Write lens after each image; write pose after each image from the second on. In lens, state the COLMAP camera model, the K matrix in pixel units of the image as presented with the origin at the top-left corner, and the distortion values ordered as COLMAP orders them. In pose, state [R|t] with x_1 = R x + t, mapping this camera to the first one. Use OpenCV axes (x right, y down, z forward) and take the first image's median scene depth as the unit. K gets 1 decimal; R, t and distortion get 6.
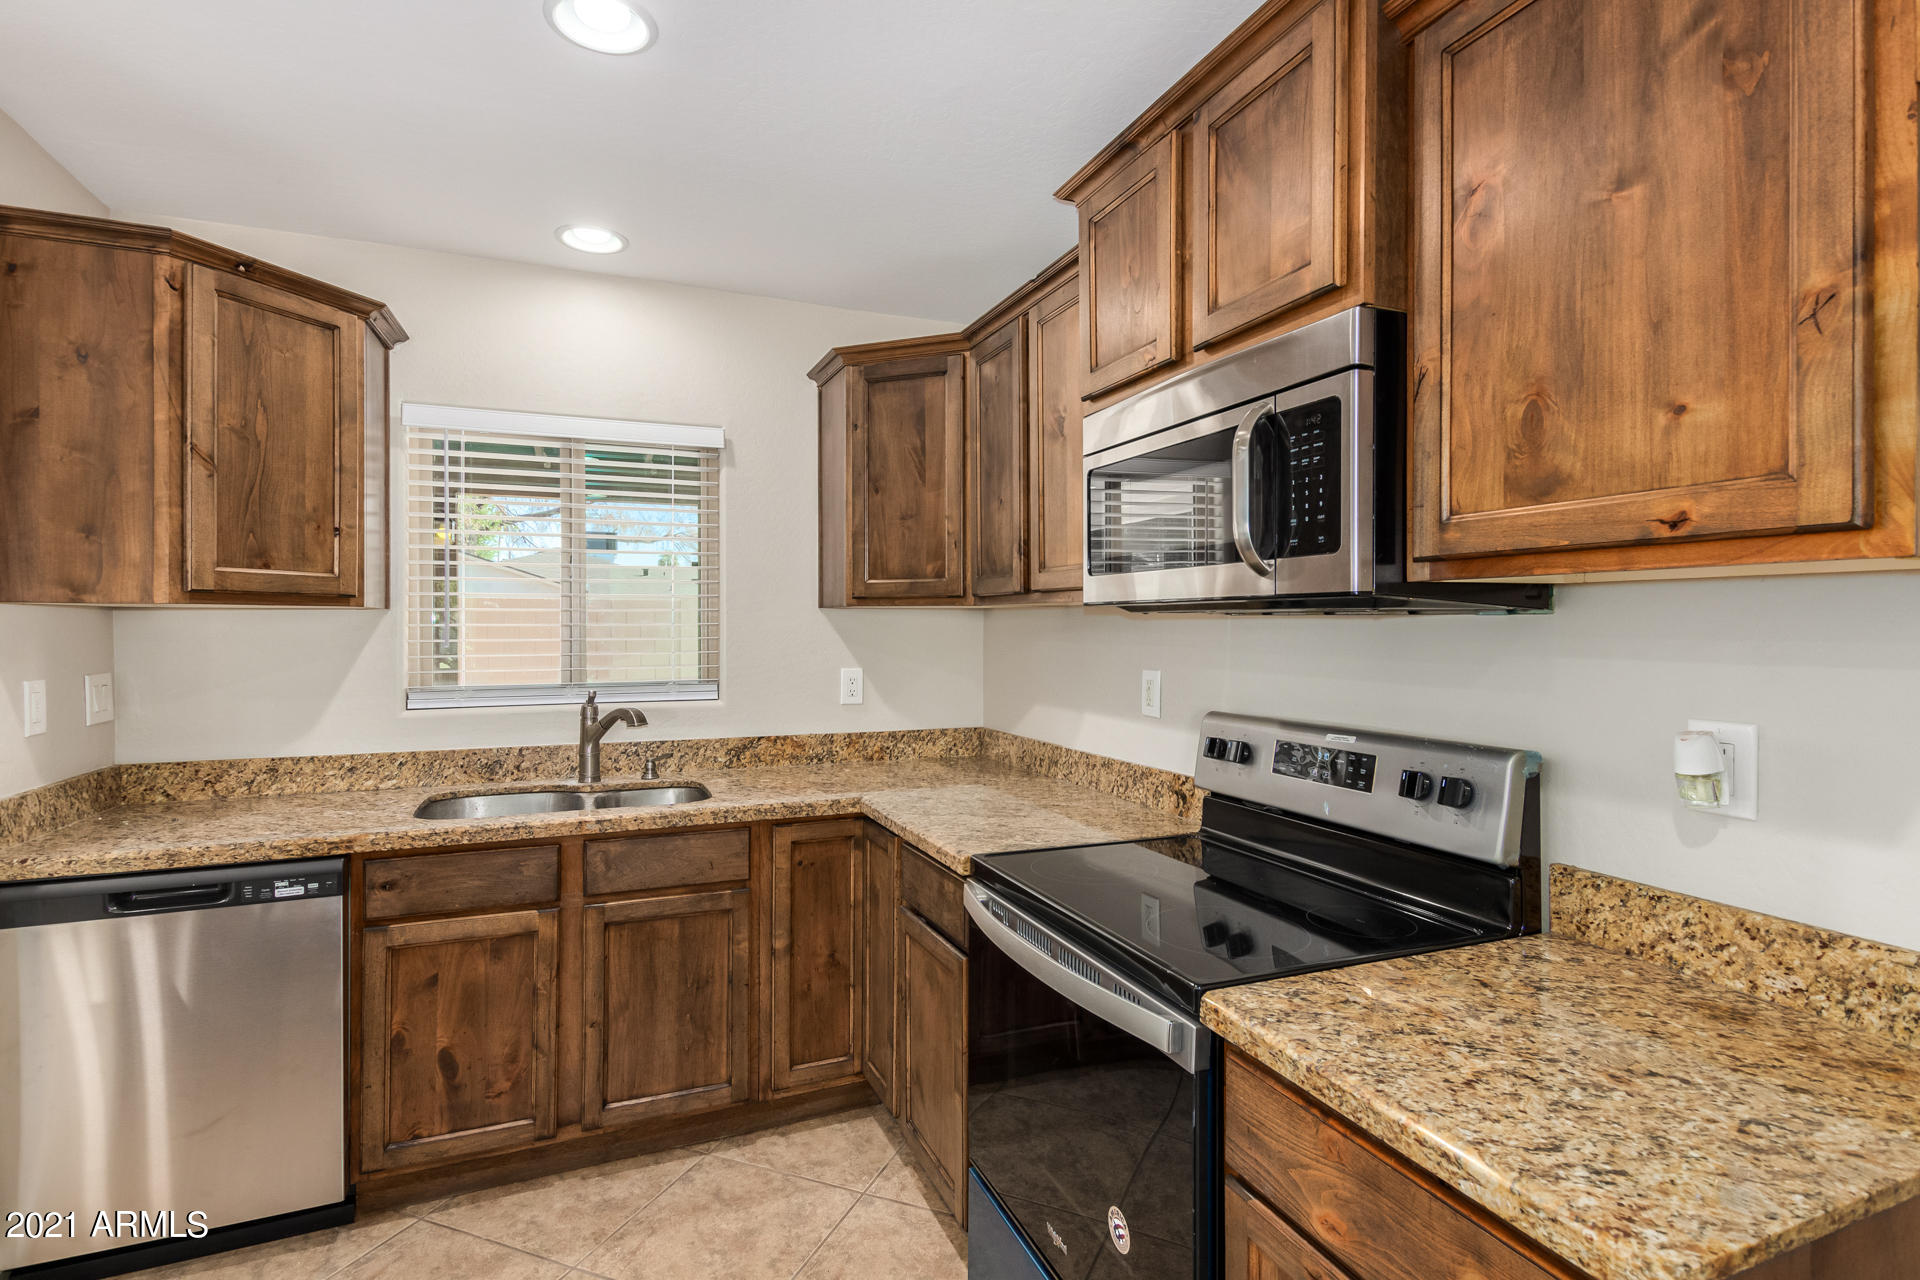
lens RADIAL K [[910.9, 0, 963.4], [0, 910.9, 631.4], [0, 0, 1]] dist [0.016378, -0.007228]
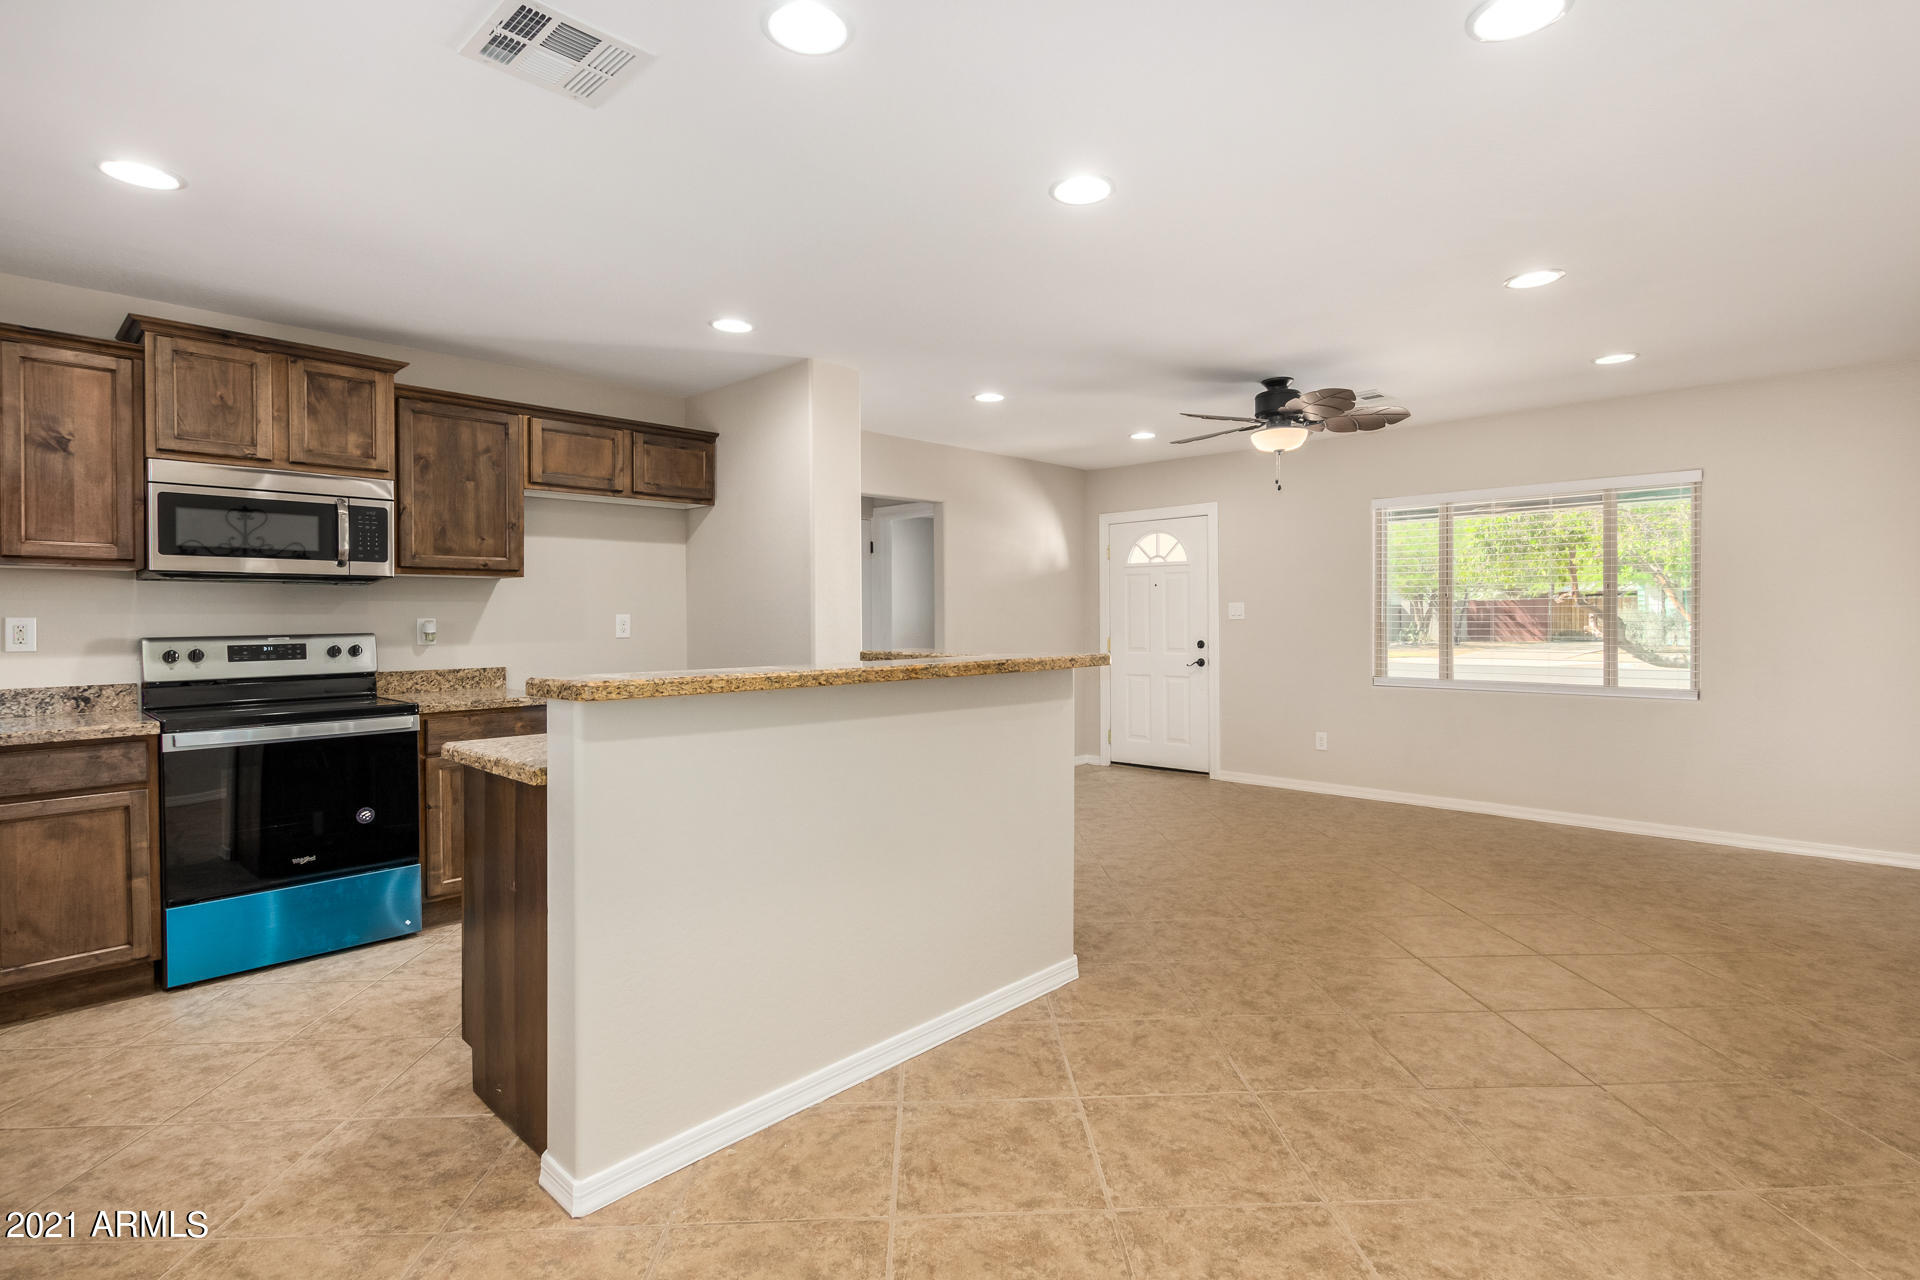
lens RADIAL K [[934.8, 0, 988.6], [0, 934.8, 621.3], [0, 0, 1]] dist [0.019987, -0.000048]
pose [[-0.412110, -0.002194, 0.911132, -2.045013], [0.013377, 0.999875, 0.008458, 0.066537], [-0.911036, 0.015674, -0.412029, 0.324395]]
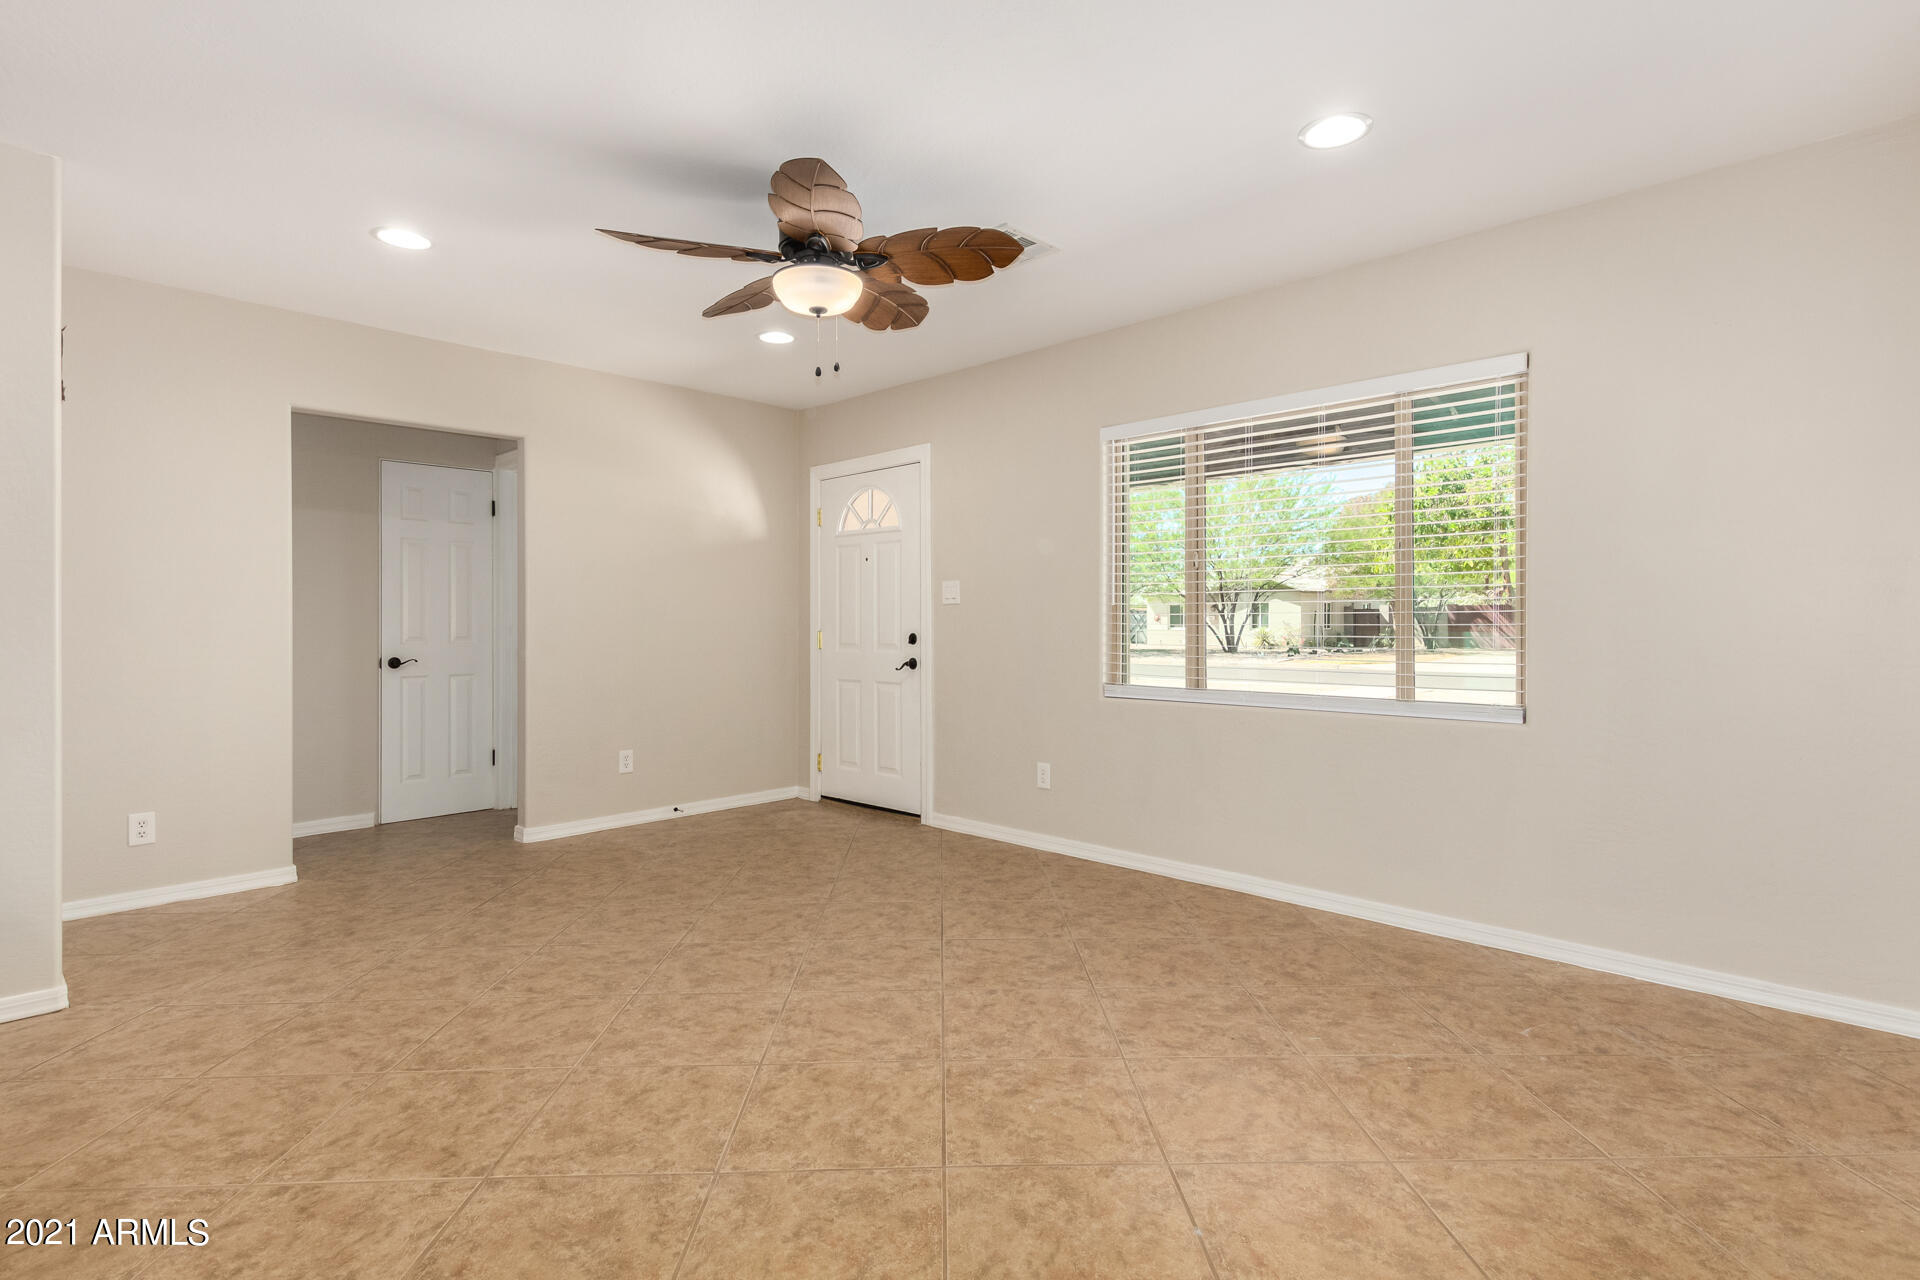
lens RADIAL K [[933.4, 0, 980.3], [0, 933.4, 622.7], [0, 0, 1]] dist [0.011190, -0.001307]
pose [[-0.402750, 0.000804, 0.915310, -1.564222], [0.009937, 0.999945, 0.003494, 0.146011], [-0.915256, 0.010503, -0.402736, -1.060260]]
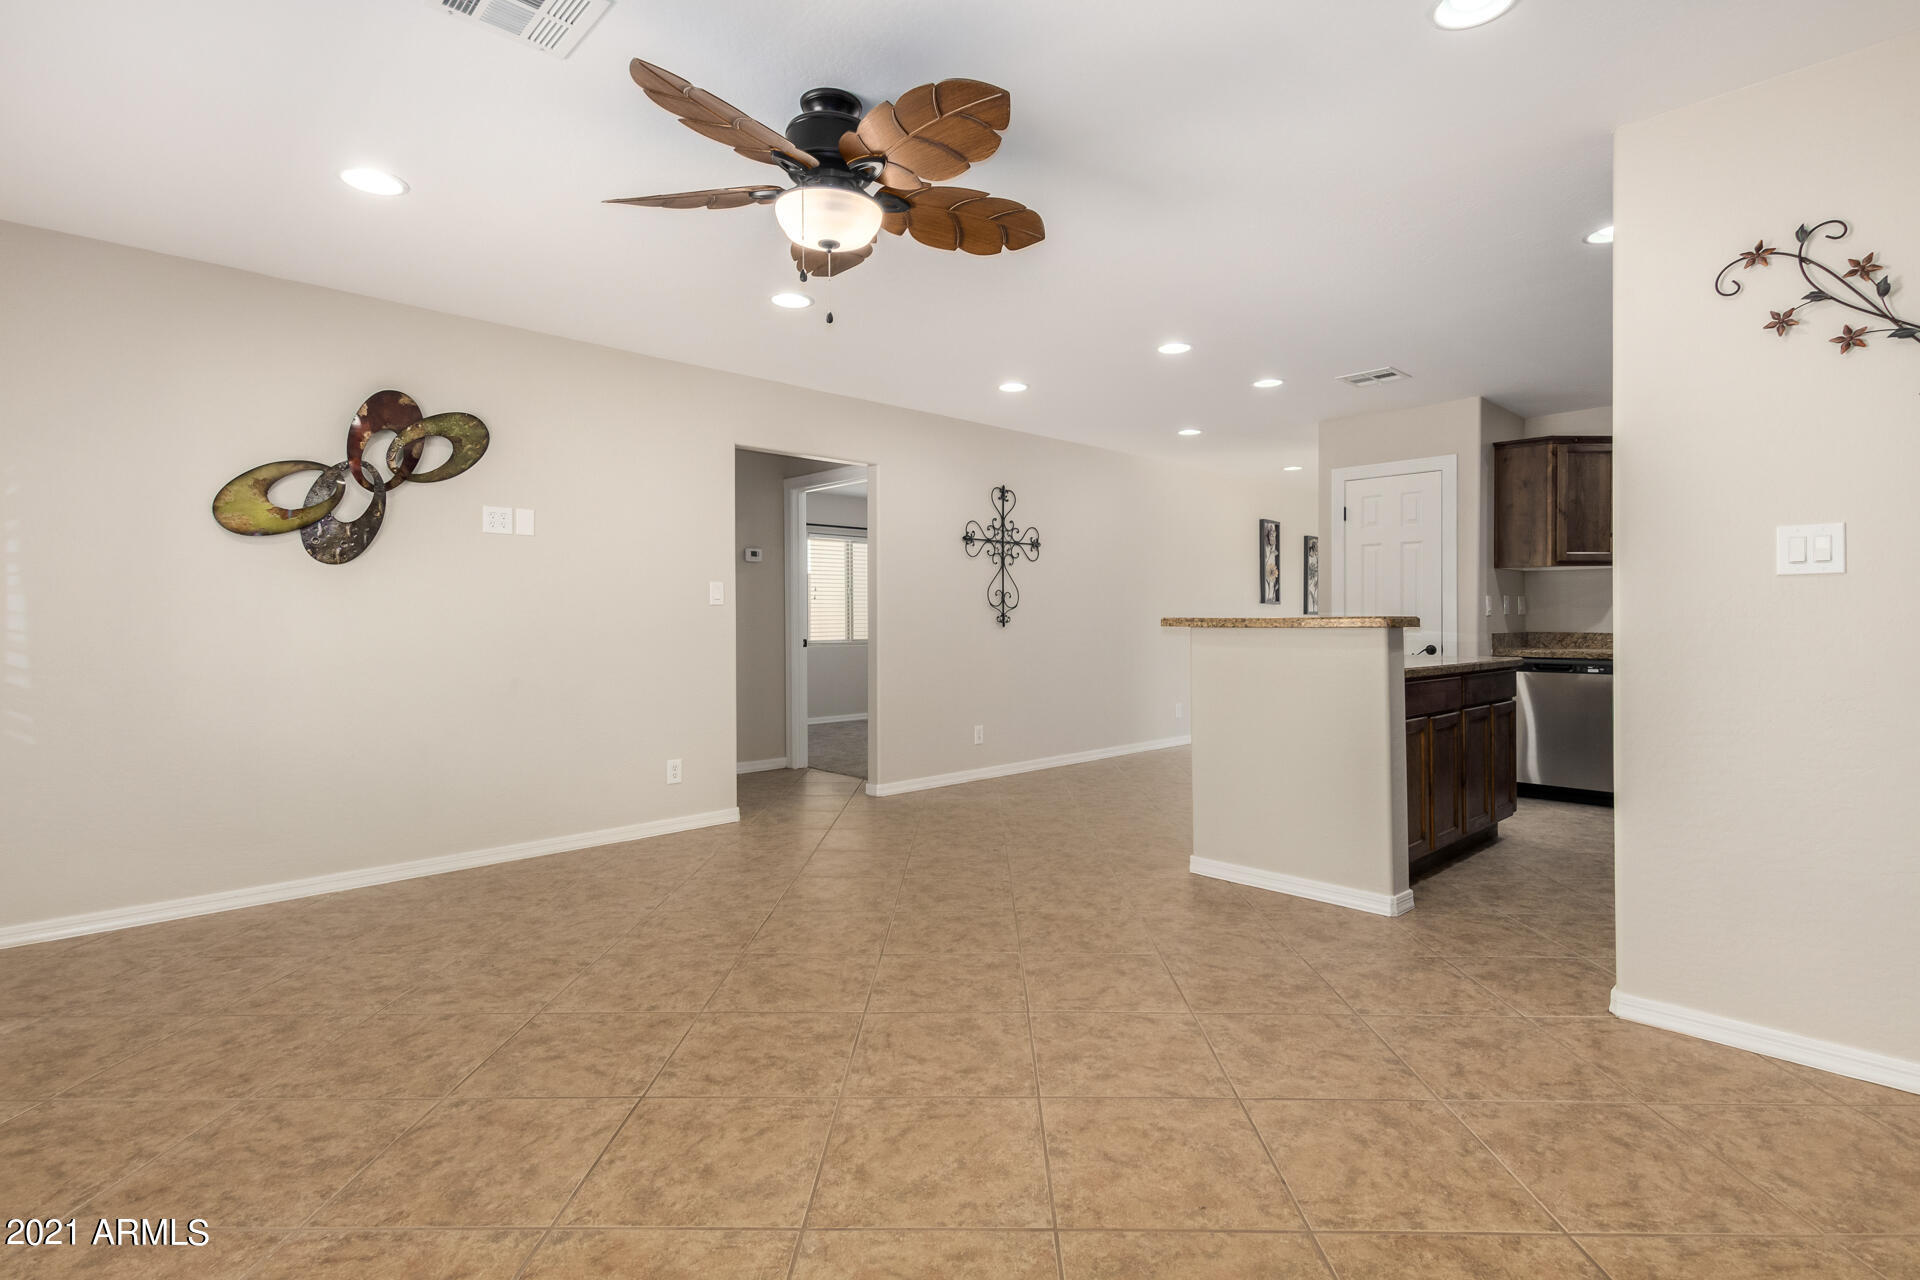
lens RADIAL K [[933.4, 0, 980.3], [0, 933.4, 622.7], [0, 0, 1]] dist [0.011190, -0.001307]
pose [[0.365168, 0.001315, -0.930941, 1.192637], [-0.005678, 0.999984, -0.000814, 0.157776], [0.930924, 0.005583, 0.365170, -1.707240]]
